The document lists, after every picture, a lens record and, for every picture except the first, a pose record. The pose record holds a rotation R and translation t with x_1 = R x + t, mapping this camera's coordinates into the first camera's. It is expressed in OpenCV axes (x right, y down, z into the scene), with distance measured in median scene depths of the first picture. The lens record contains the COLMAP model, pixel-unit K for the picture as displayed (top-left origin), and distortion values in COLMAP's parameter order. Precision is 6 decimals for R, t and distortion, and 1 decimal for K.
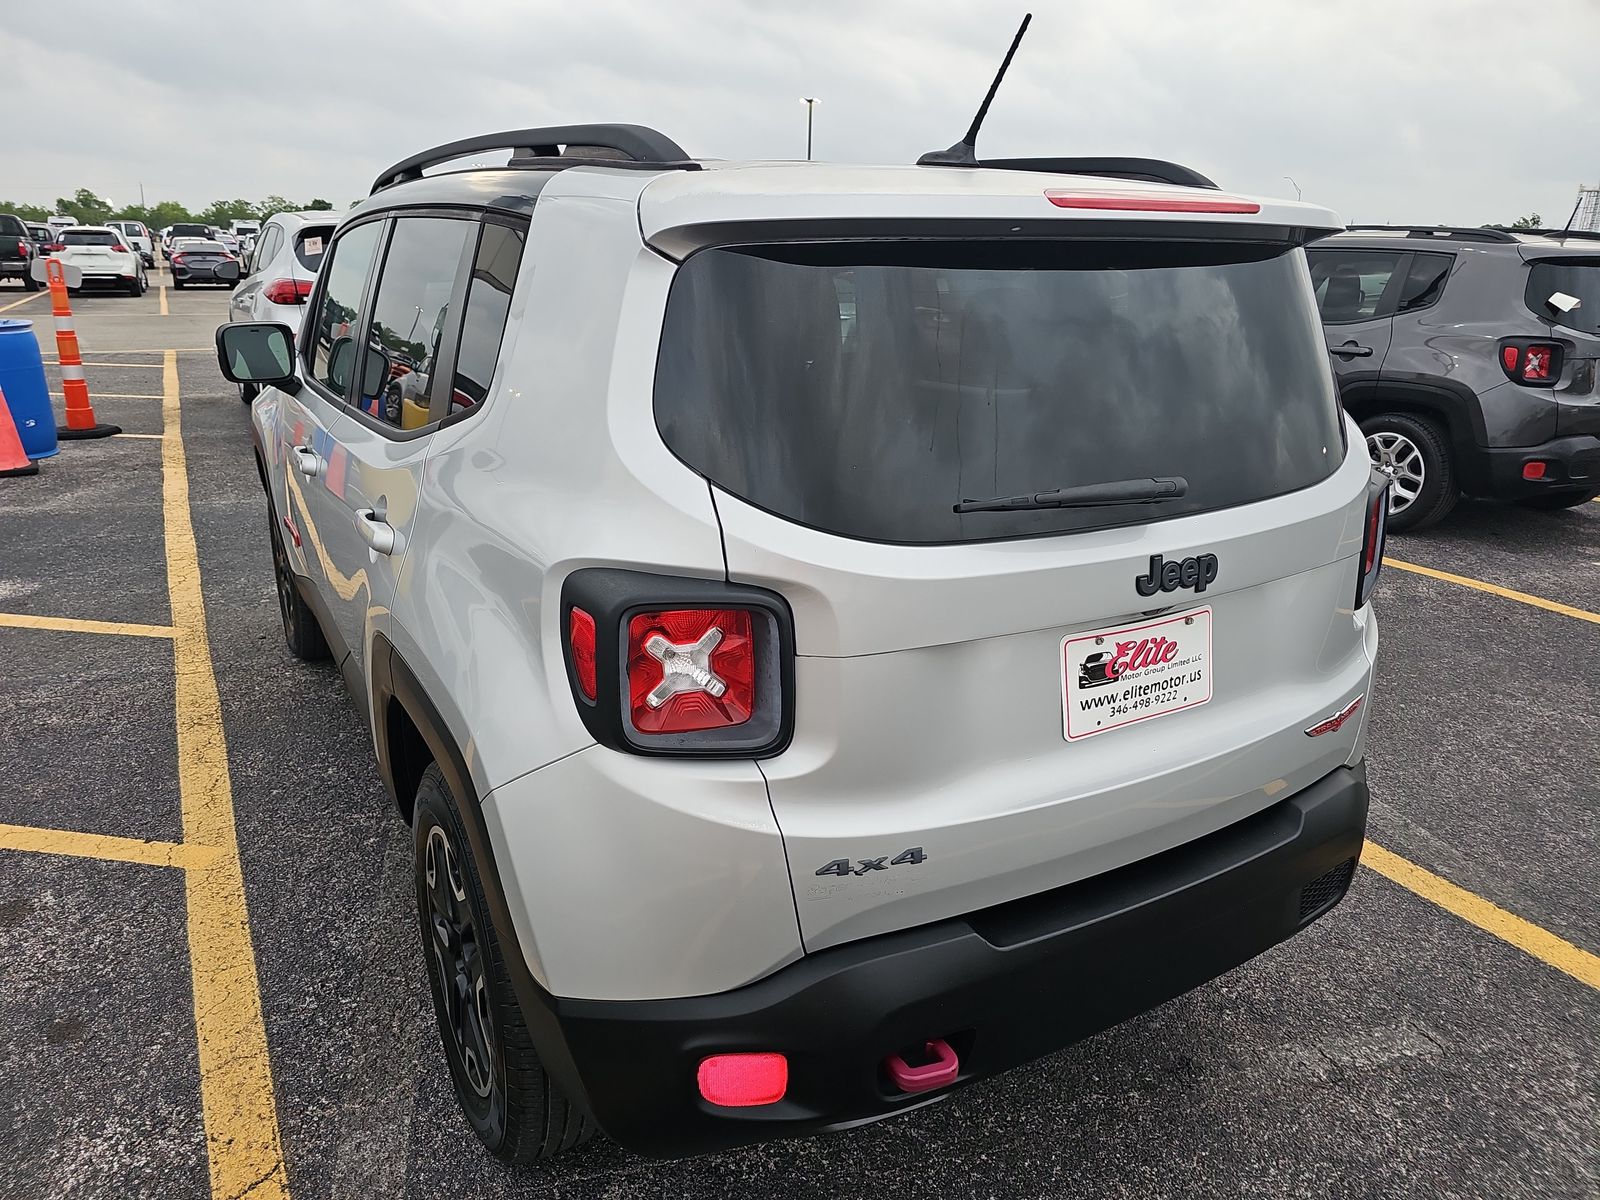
lens RADIAL K [[1074.9, 0, 772.9], [0, 1074.9, 597.1], [0, 0, 1]] dist [0.064652, -0.069763]
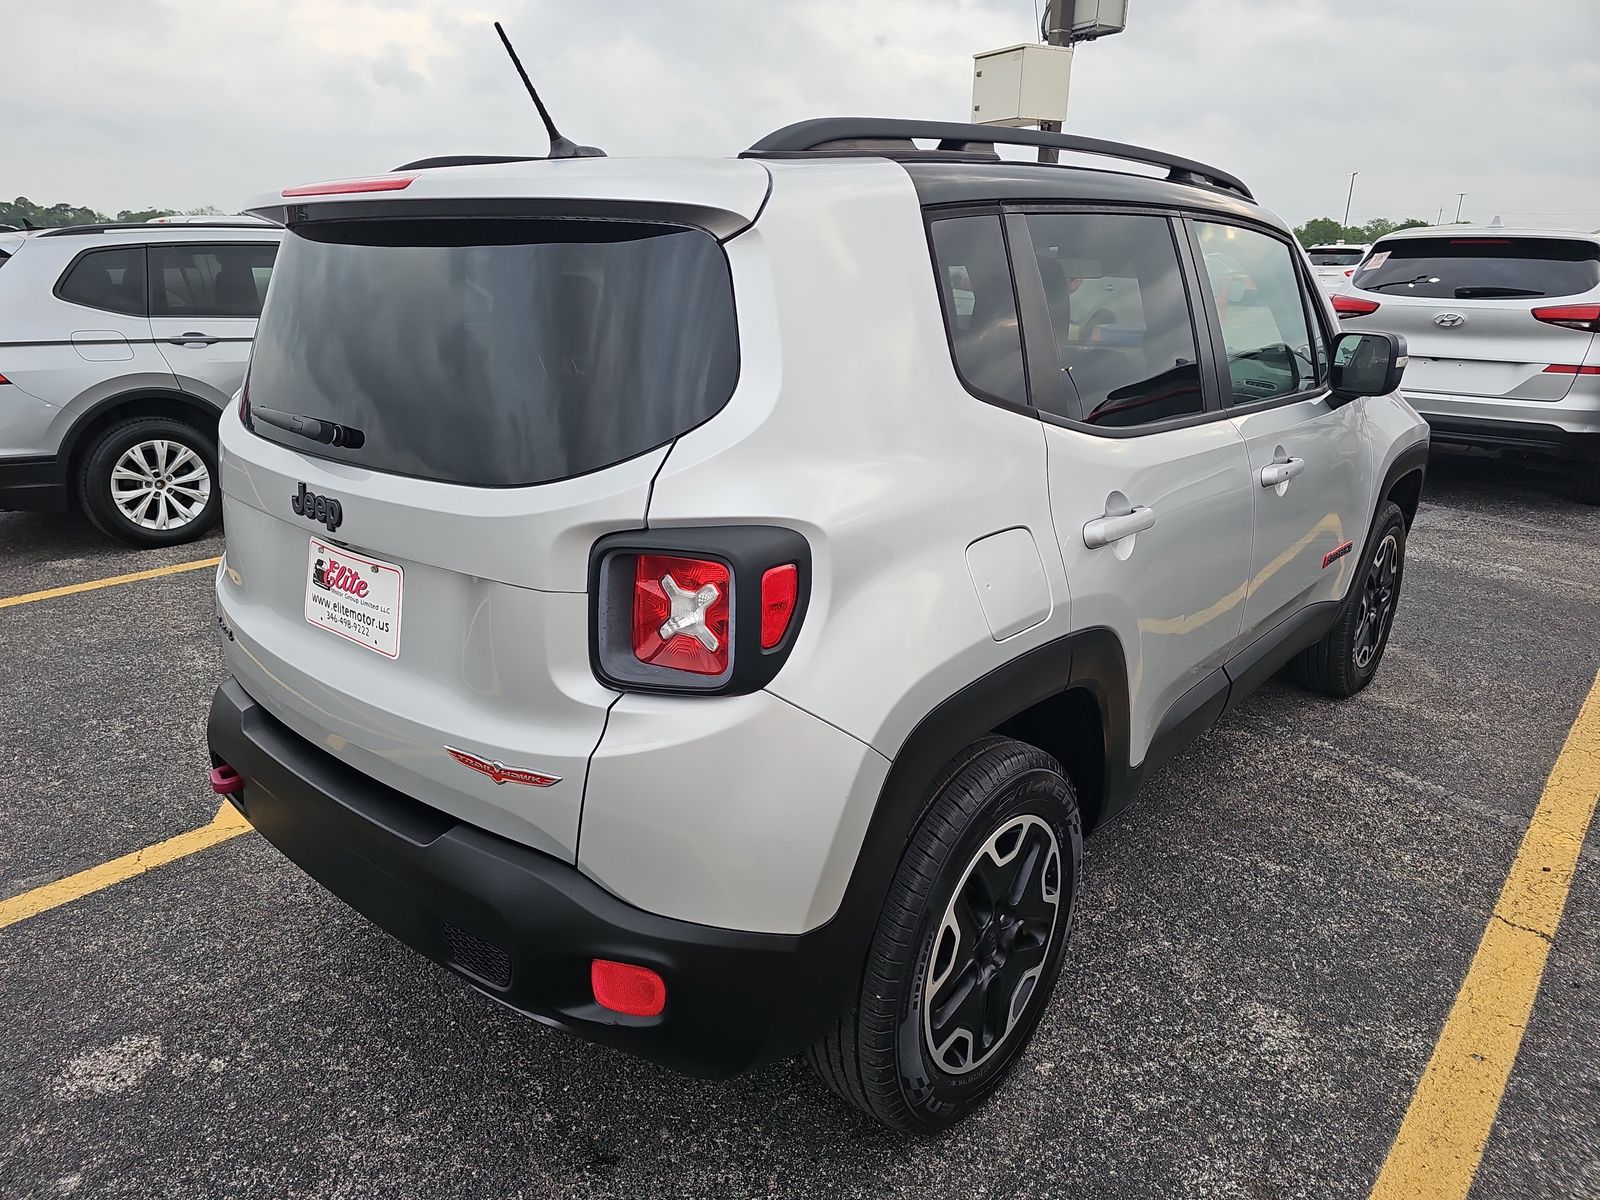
lens RADIAL K [[1074.9, 0, 772.9], [0, 1074.9, 597.1], [0, 0, 1]] dist [0.064652, -0.069763]
pose [[0.317765, 0.272817, -0.908073, 1.560829], [-0.295477, 0.938514, 0.178565, -0.273333], [0.900954, 0.211573, 0.378839, 0.990670]]
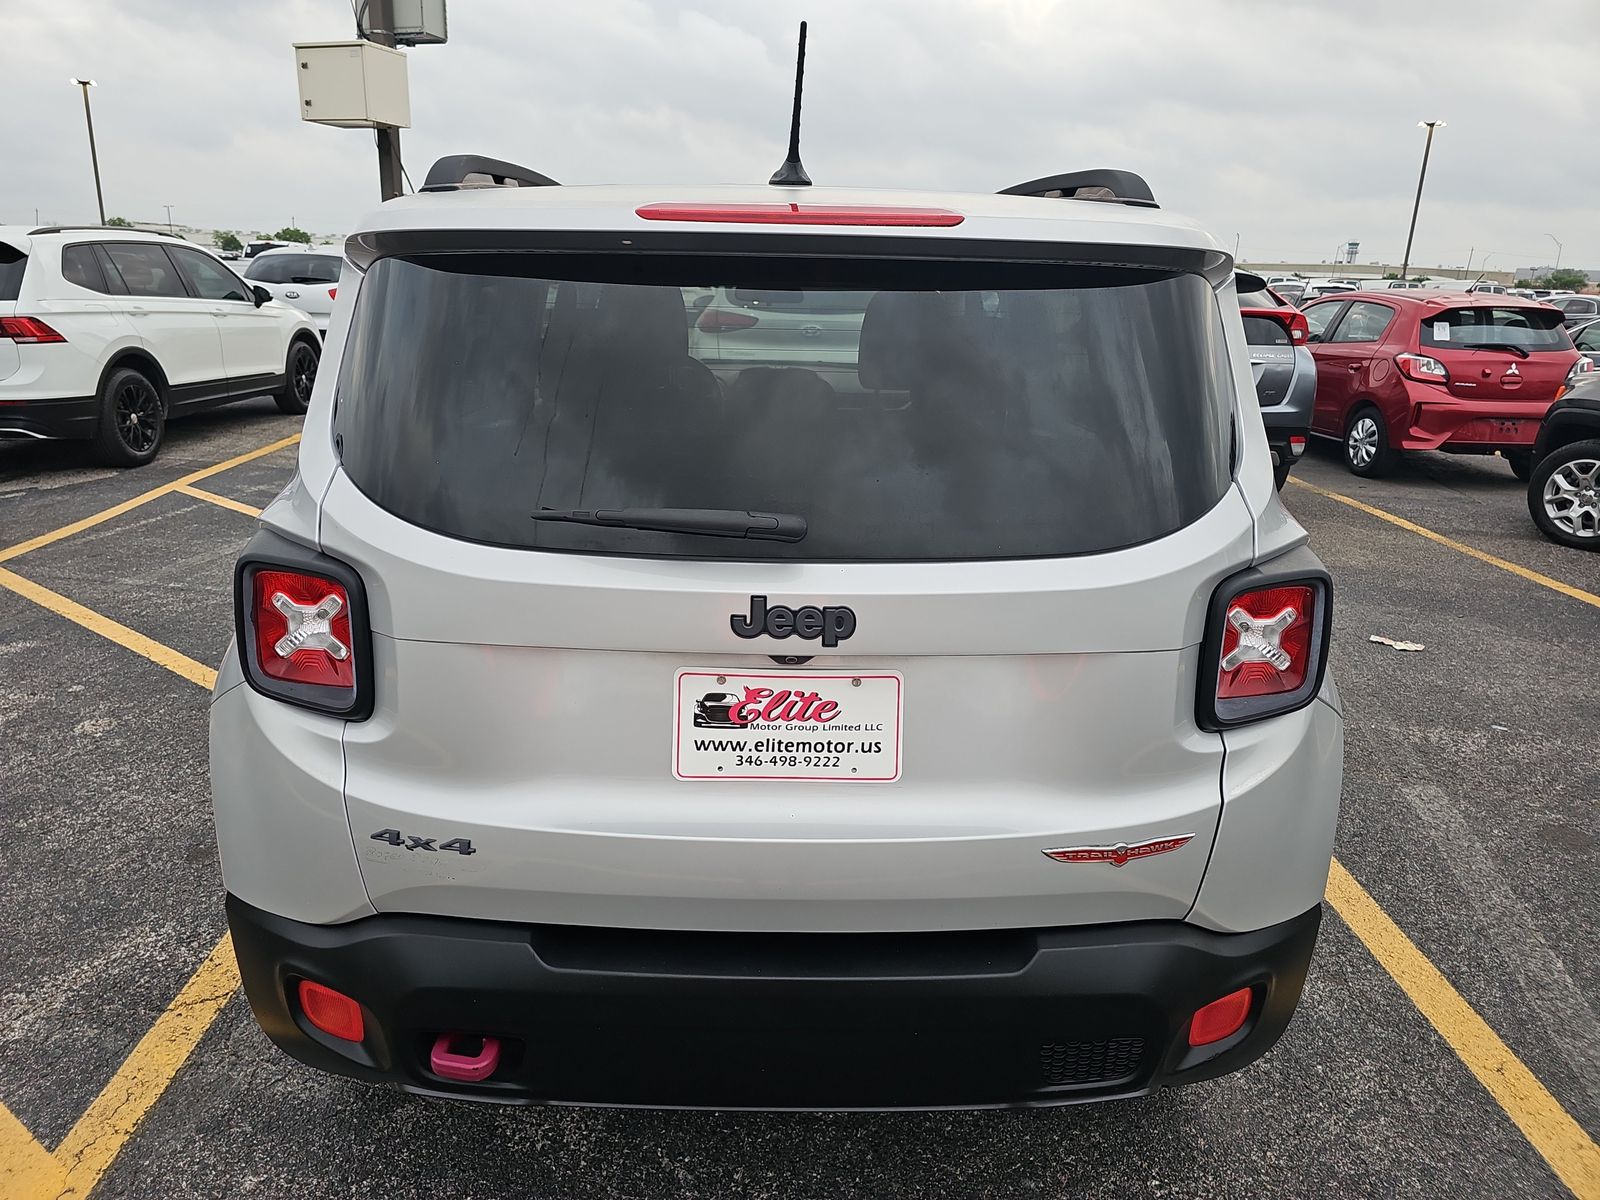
lens RADIAL K [[1074.9, 0, 772.9], [0, 1074.9, 597.1], [0, 0, 1]] dist [0.064652, -0.069763]
pose [[0.873585, 0.144304, -0.464785, 0.752012], [-0.160463, 0.987030, 0.004851, -0.041531], [0.459457, 0.070343, 0.885410, 0.188099]]
